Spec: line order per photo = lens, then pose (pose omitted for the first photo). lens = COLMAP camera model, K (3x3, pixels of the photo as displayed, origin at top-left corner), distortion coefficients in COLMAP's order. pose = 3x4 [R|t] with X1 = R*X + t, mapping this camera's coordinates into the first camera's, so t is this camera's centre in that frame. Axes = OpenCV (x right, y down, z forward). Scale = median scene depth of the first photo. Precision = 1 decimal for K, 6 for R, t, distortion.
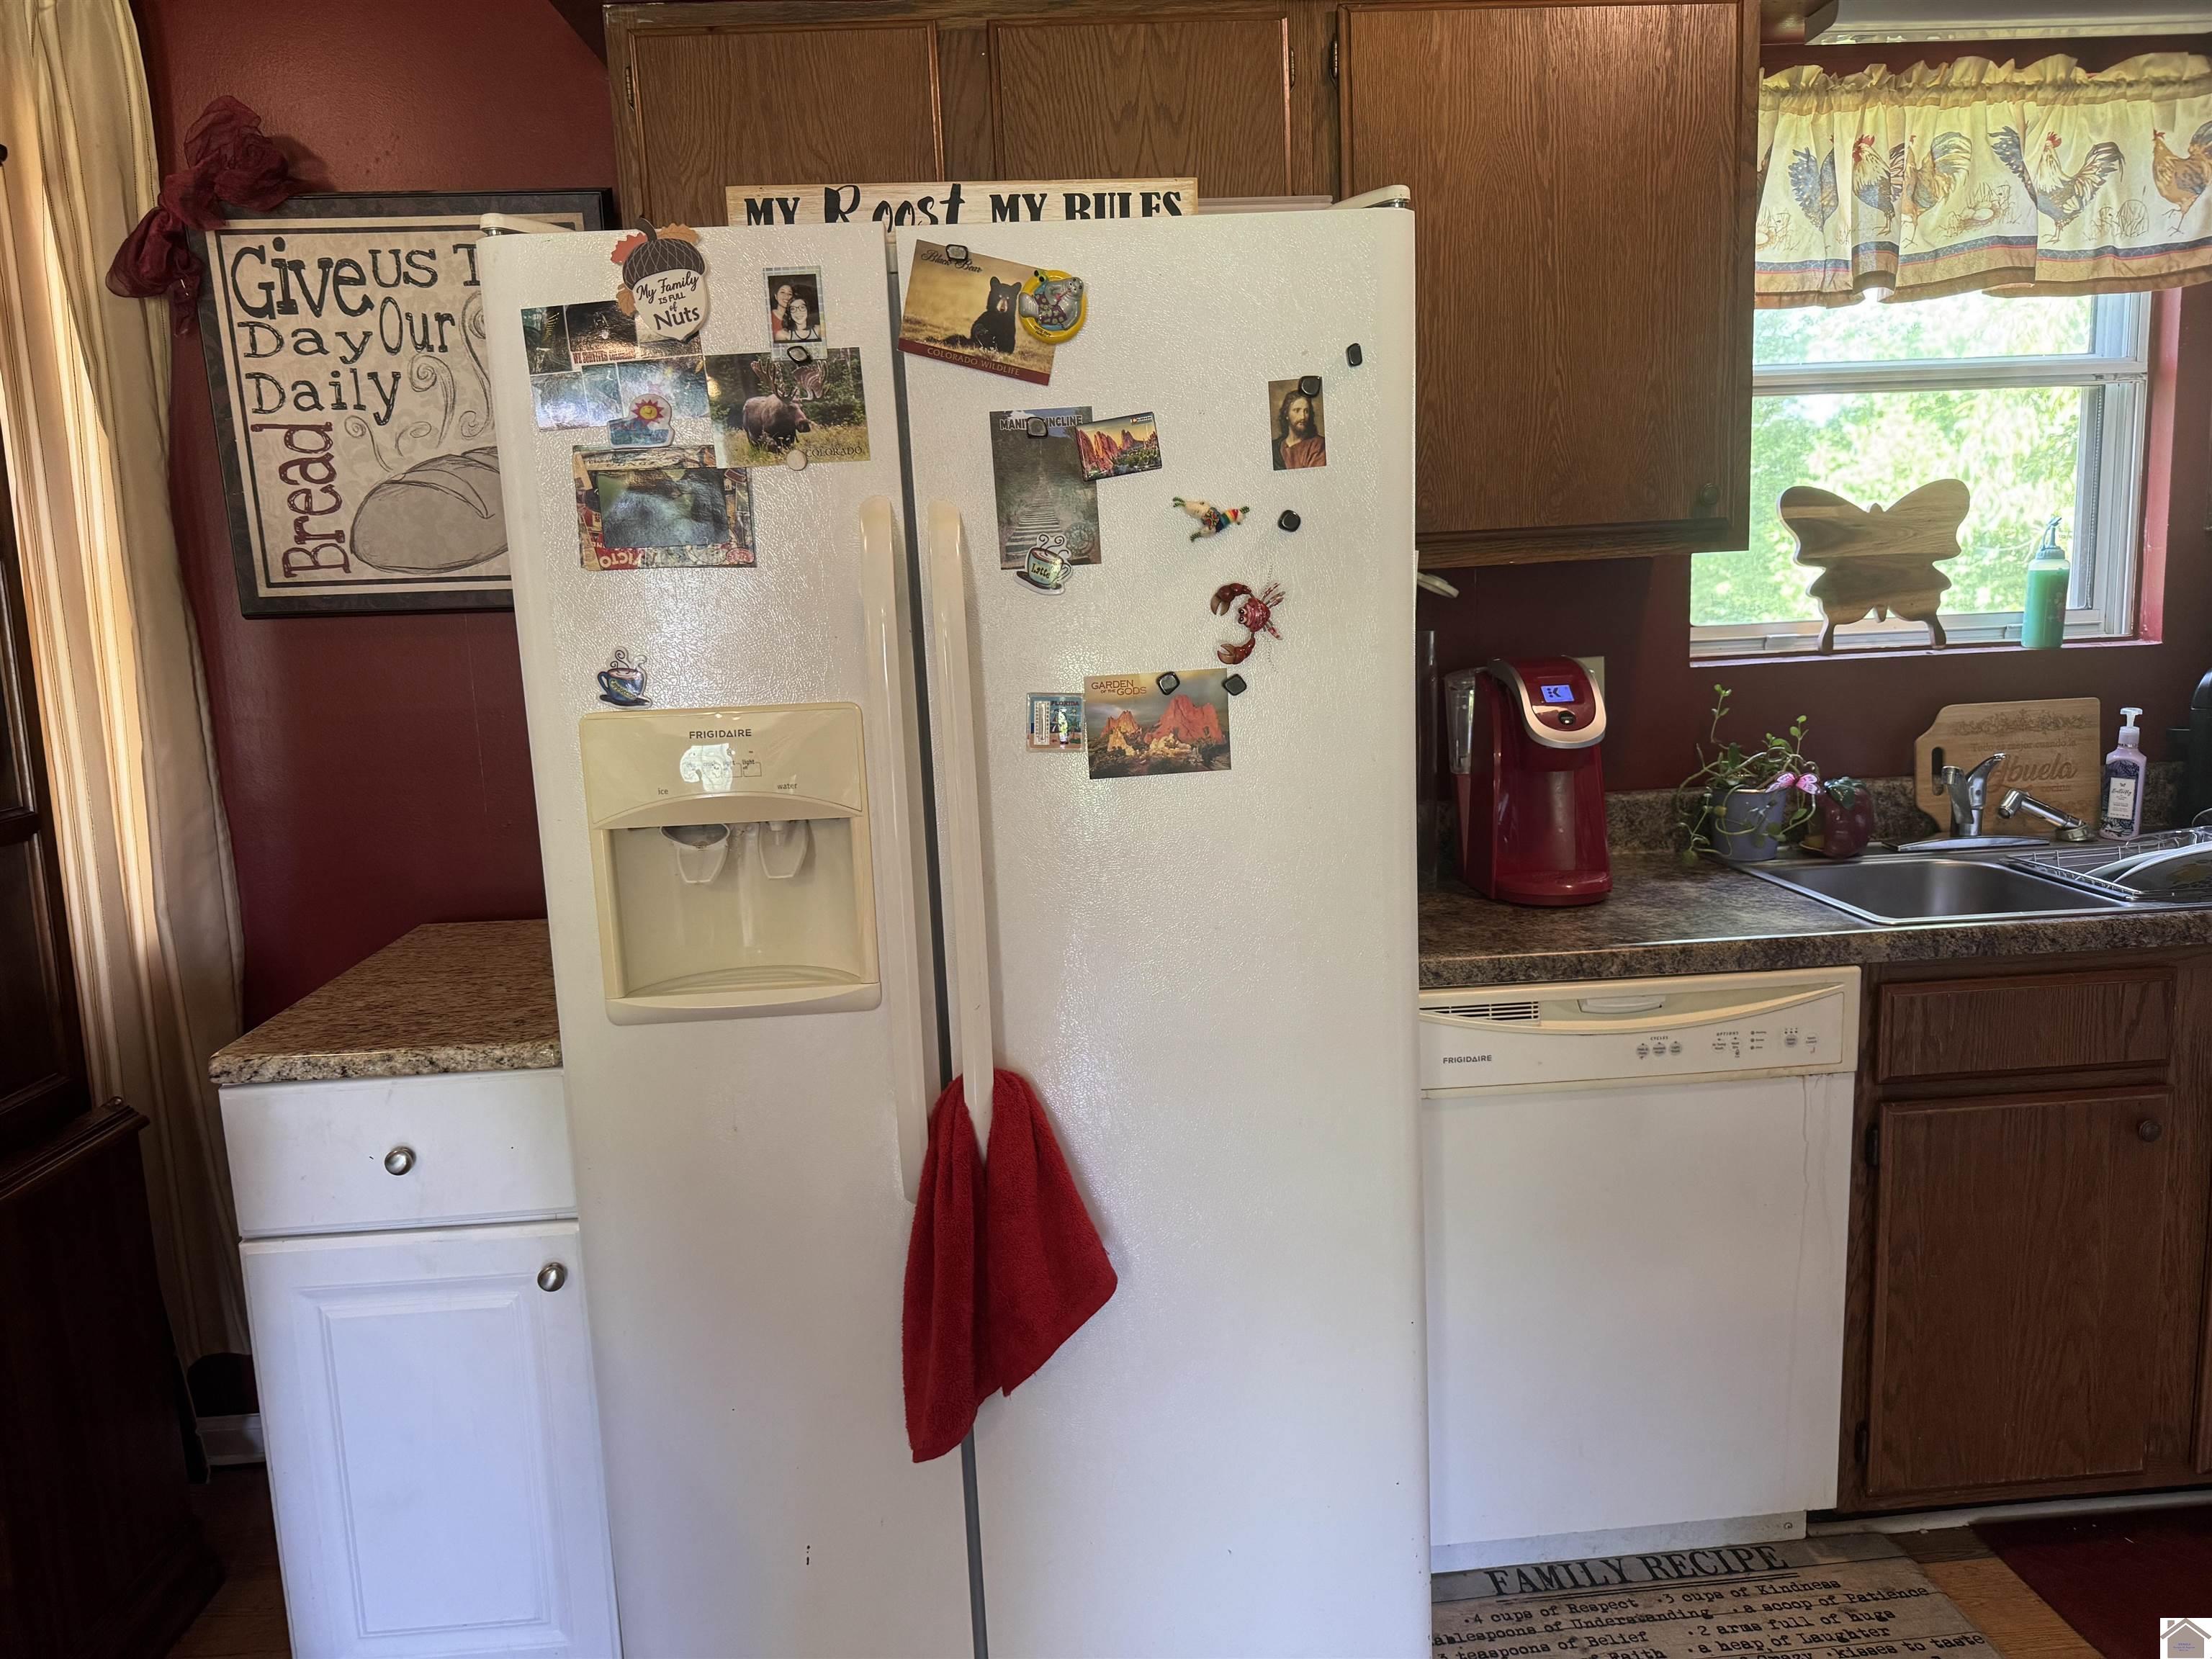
lens RADIAL K [[1569.3, 0, 1076.4], [0, 1569.3, 828.7], [0, 0, 1]] dist [0.005737, -0.012063]
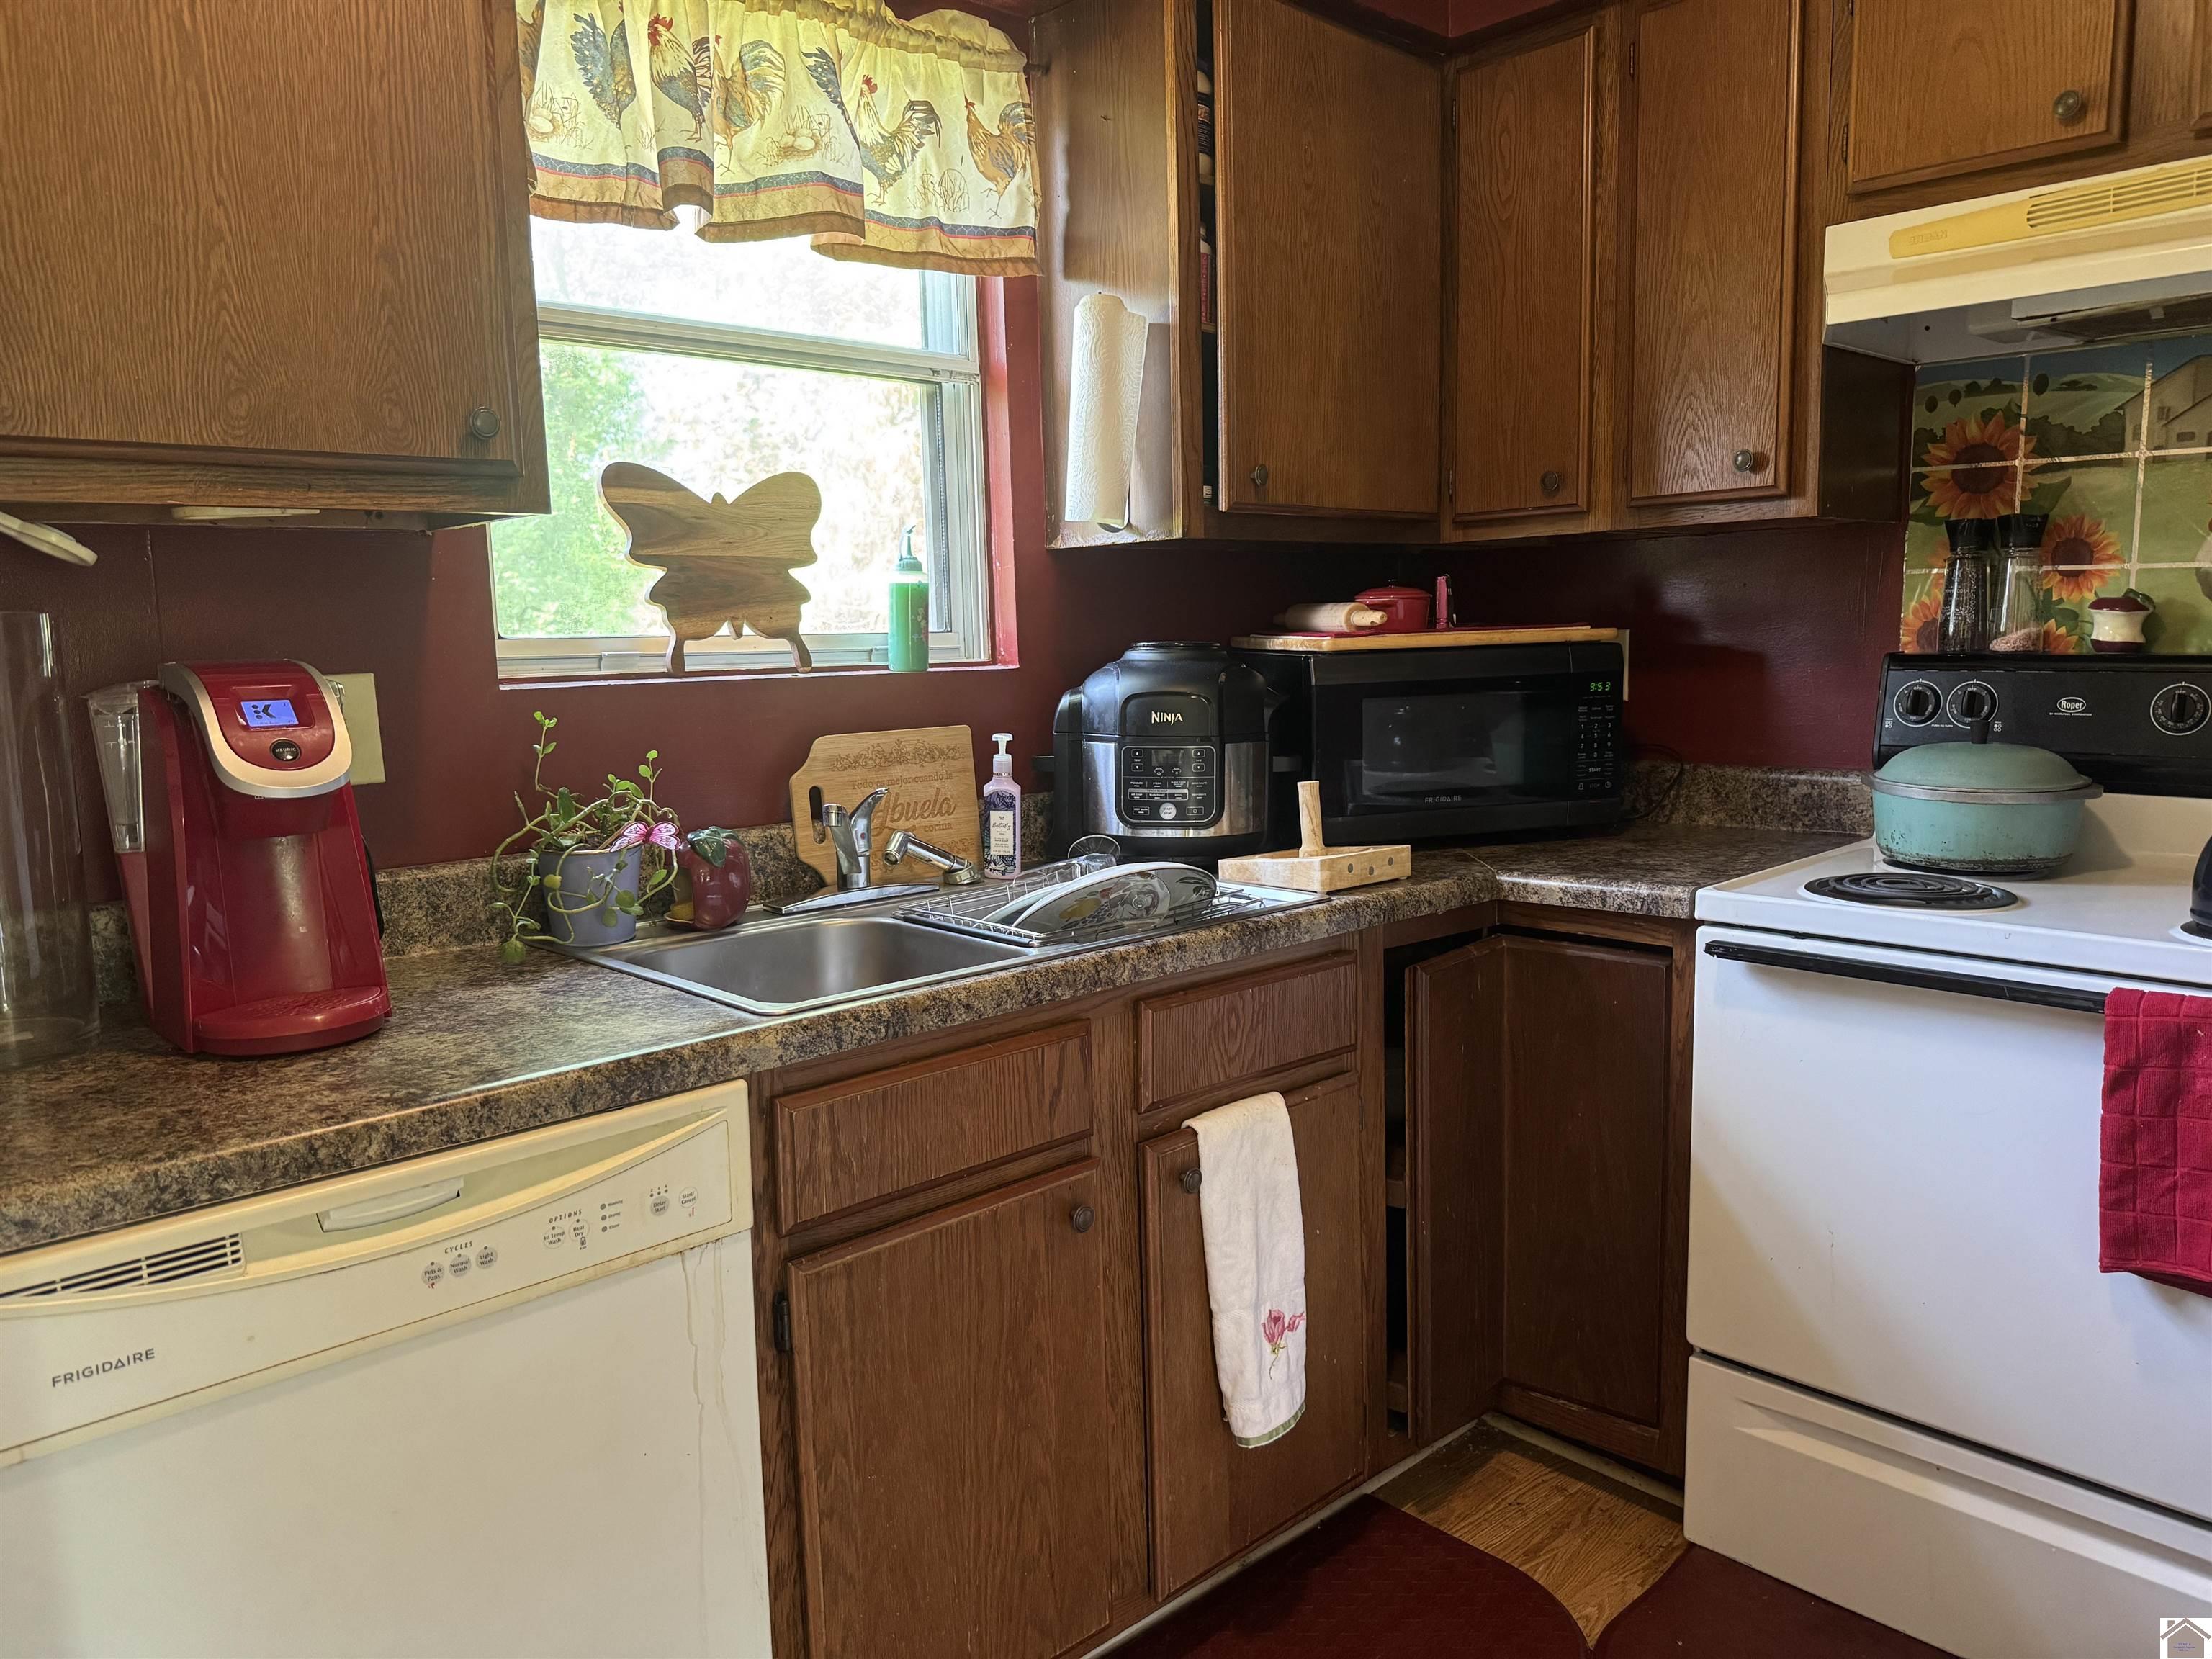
lens RADIAL K [[1571.0, 0, 1112.4], [0, 1571.0, 827.9], [0, 0, 1]] dist [0.066819, -0.089239]
pose [[0.769338, -0.056832, 0.636309, 0.154459], [0.094605, 0.995188, -0.025498, 0.007201], [-0.631798, 0.079814, 0.771013, 0.289694]]
